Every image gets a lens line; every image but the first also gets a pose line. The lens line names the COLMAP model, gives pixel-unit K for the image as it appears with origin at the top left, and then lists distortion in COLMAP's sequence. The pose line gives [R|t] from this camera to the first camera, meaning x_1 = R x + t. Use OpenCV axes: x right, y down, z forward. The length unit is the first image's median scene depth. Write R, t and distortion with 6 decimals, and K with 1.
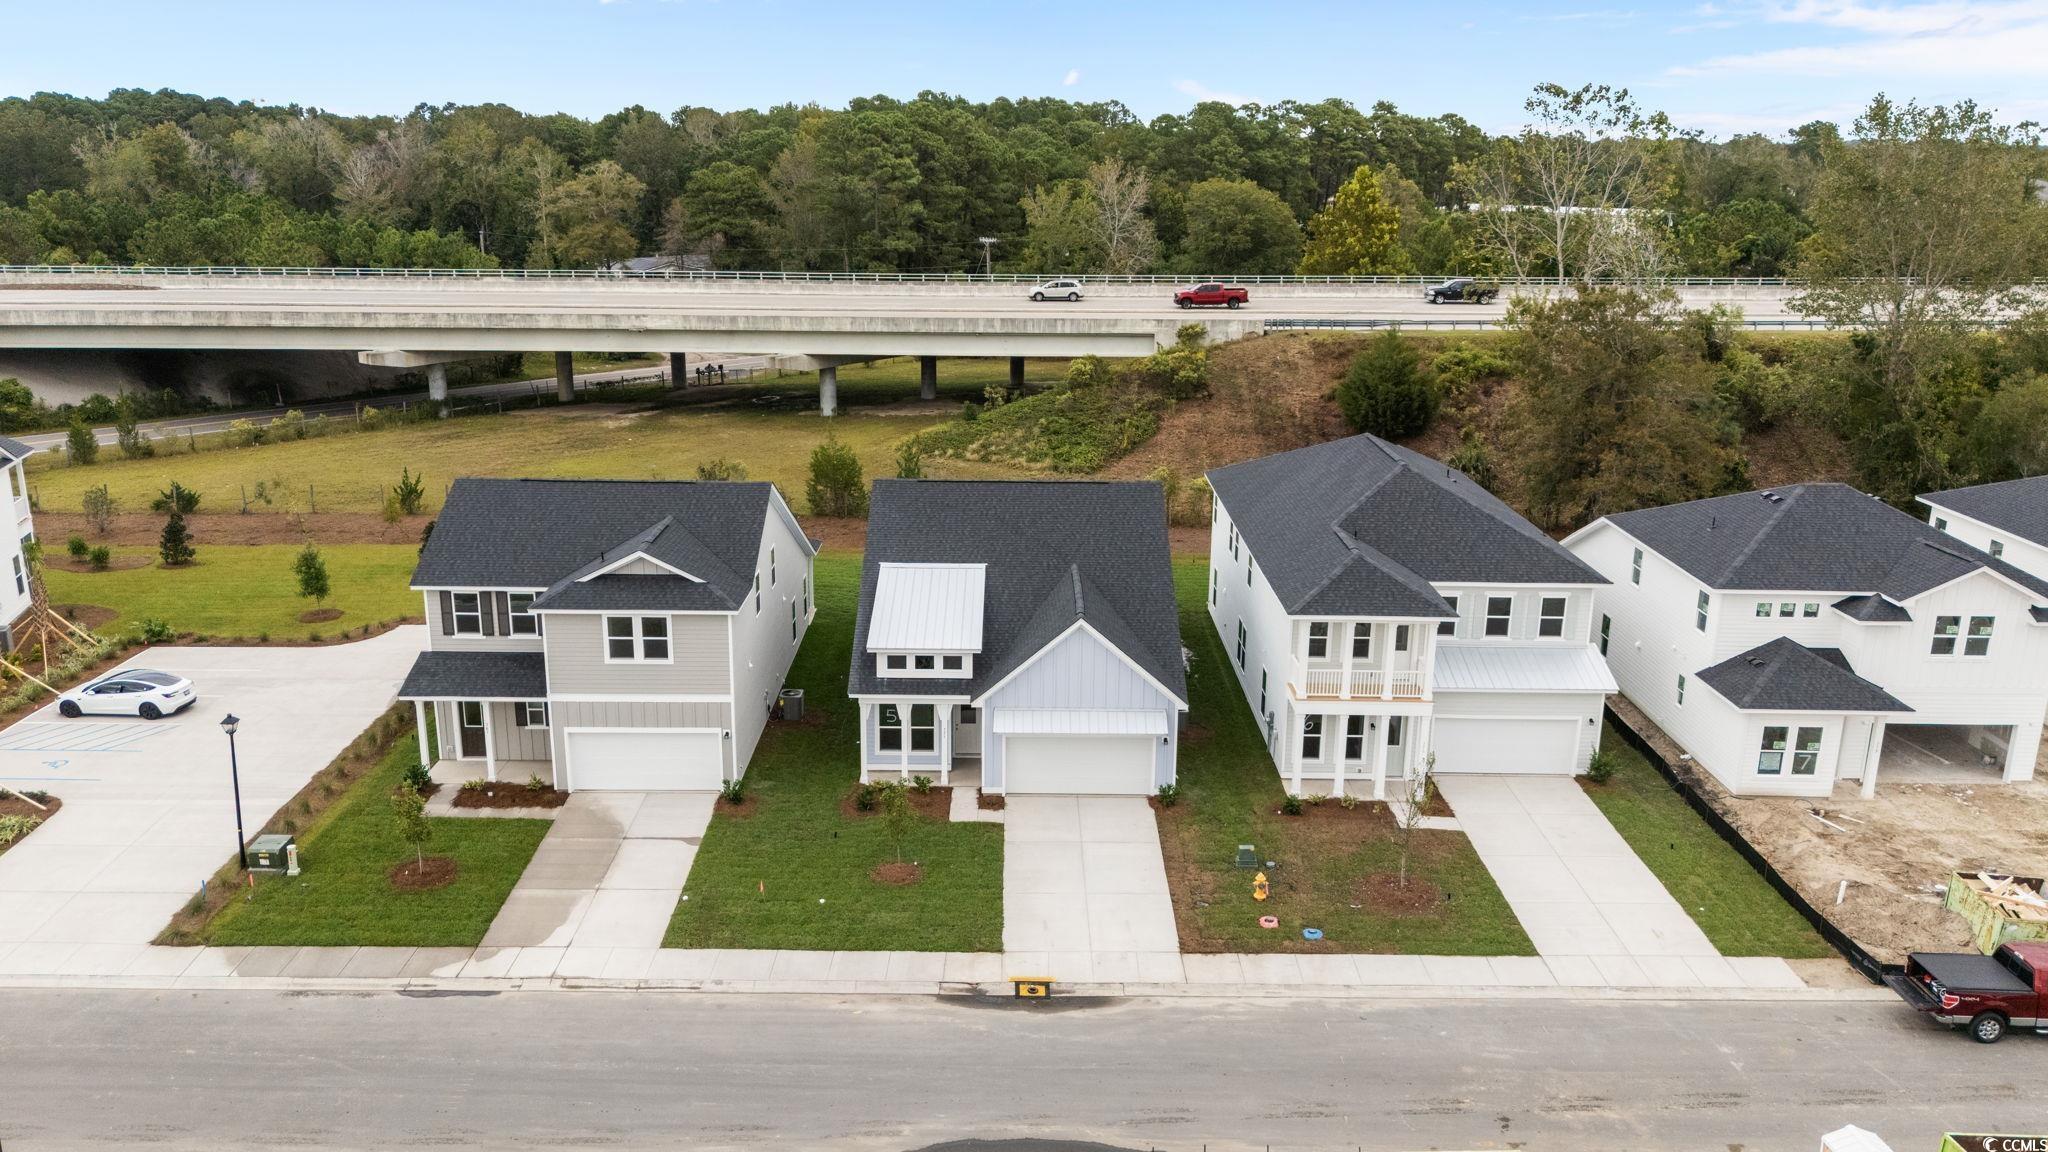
lens RADIAL K [[1506.5, 0, 1036.3], [0, 1506.5, 579.9], [0, 0, 1]] dist [0.040417, -0.007225]
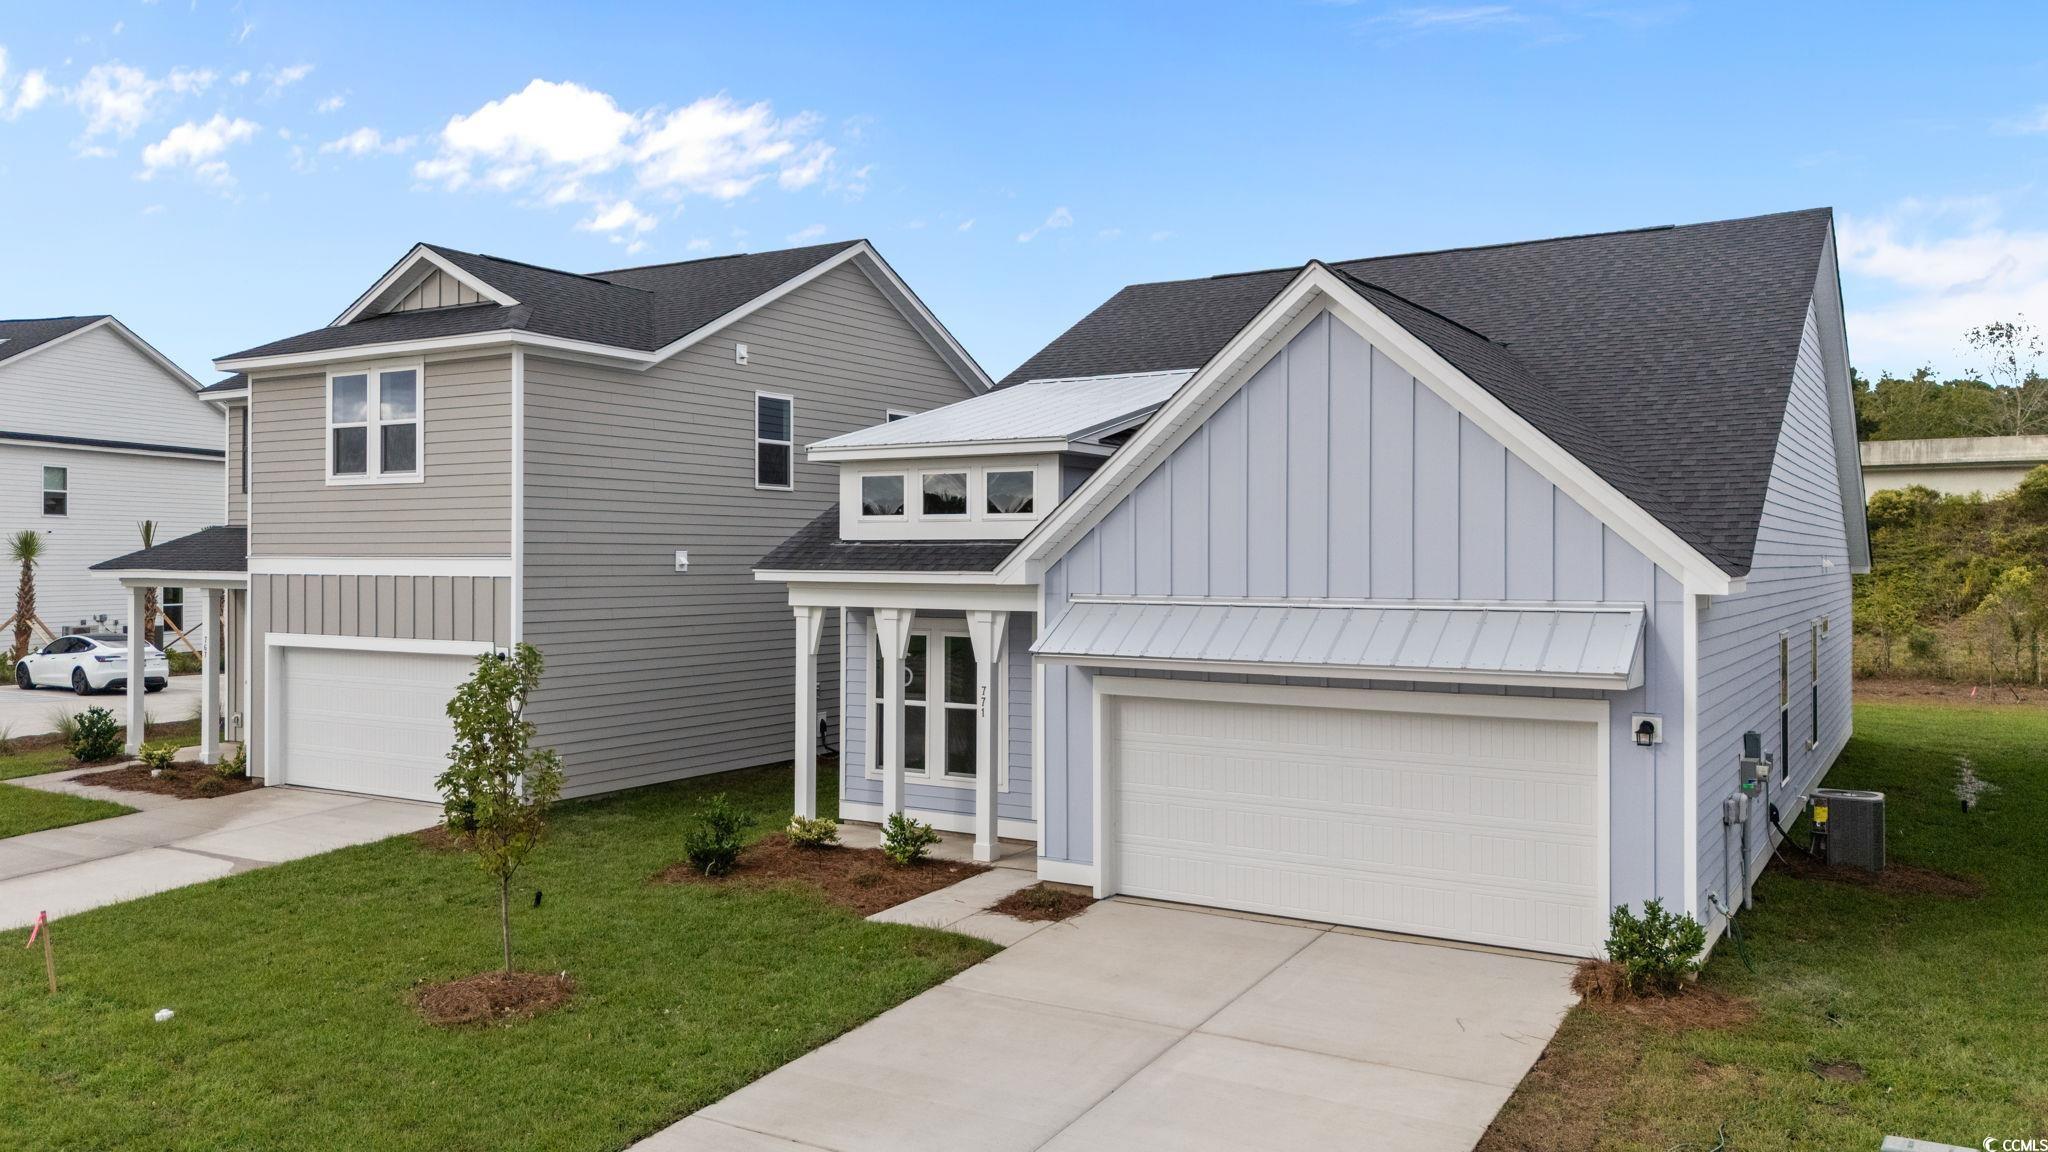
lens RADIAL K [[1506.5, 0, 1027.5], [0, 1506.5, 580.4], [0, 0, 1]] dist [0.040417, -0.007225]
pose [[0.838578, -0.012558, -0.544637, 0.137511], [-0.146176, 0.957887, -0.247153, 0.159466], [0.524805, 0.286870, 0.801427, 0.724216]]
